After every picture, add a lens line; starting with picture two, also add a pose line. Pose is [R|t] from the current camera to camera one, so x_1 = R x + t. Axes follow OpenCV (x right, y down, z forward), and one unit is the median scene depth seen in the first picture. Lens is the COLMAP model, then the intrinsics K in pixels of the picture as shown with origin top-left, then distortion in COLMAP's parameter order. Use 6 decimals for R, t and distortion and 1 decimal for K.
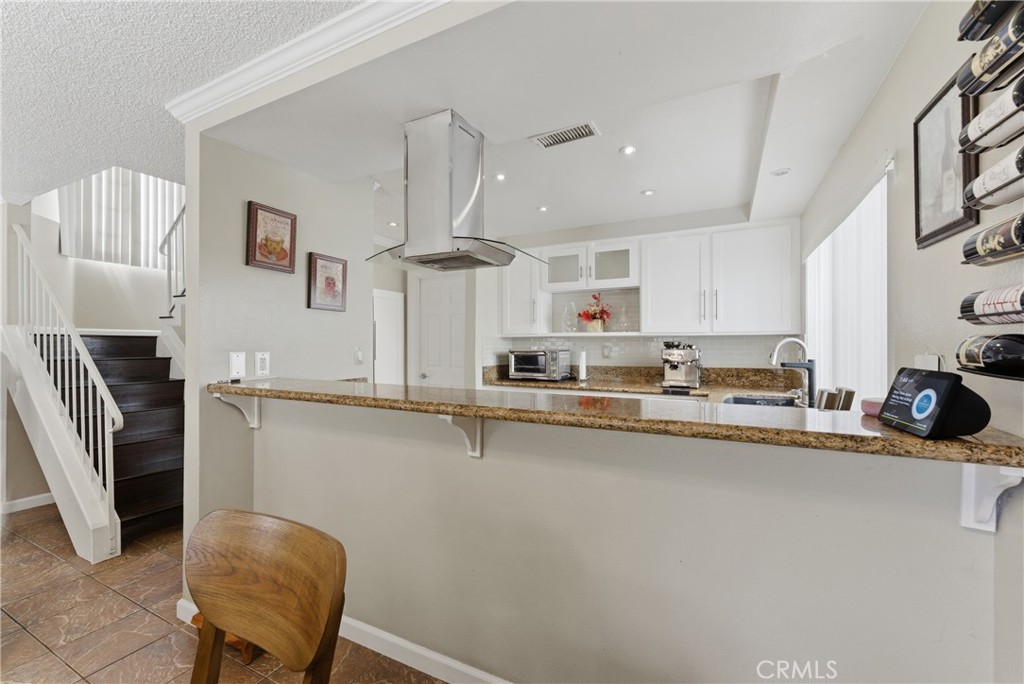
lens RADIAL K [[425.3, 0, 516.9], [0, 425.3, 343.3], [0, 0, 1]] dist [0.000416, 0.000157]
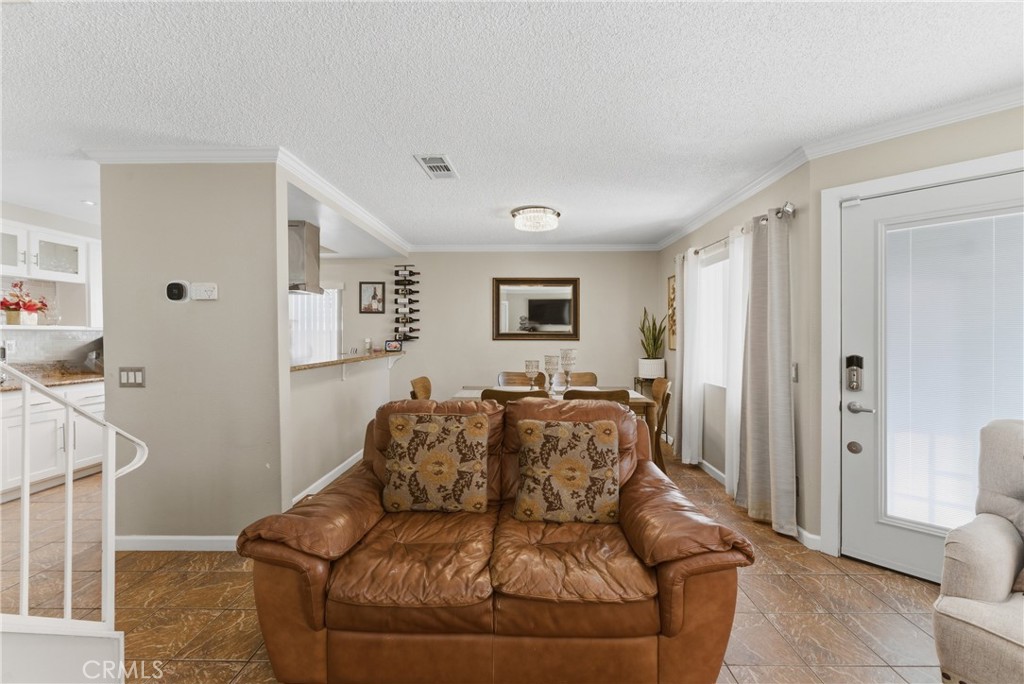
lens RADIAL K [[428.3, 0, 511.8], [0, 428.3, 338.2], [0, 0, 1]] dist [-0.000851, -0.000166]
pose [[-0.429274, -0.011016, 0.903107, -1.071650], [-0.002804, 0.999937, 0.010864, -0.011545], [-0.903170, 0.002131, -0.429278, 0.457341]]
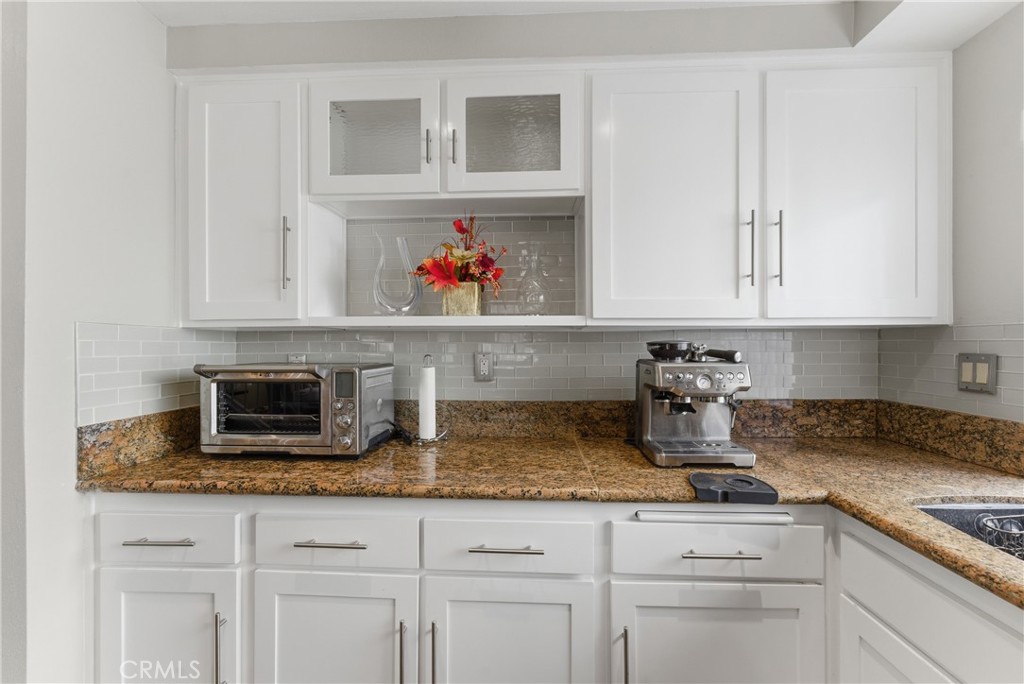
lens RADIAL K [[428.6, 0, 514.8], [0, 428.6, 343.1], [0, 0, 1]] dist [-0.000864, -0.000143]
pose [[0.909546, 0.001535, 0.415600, 0.066507], [-0.001324, 0.999999, -0.000796, -0.001893], [-0.415600, 0.000174, 0.909547, 0.629488]]
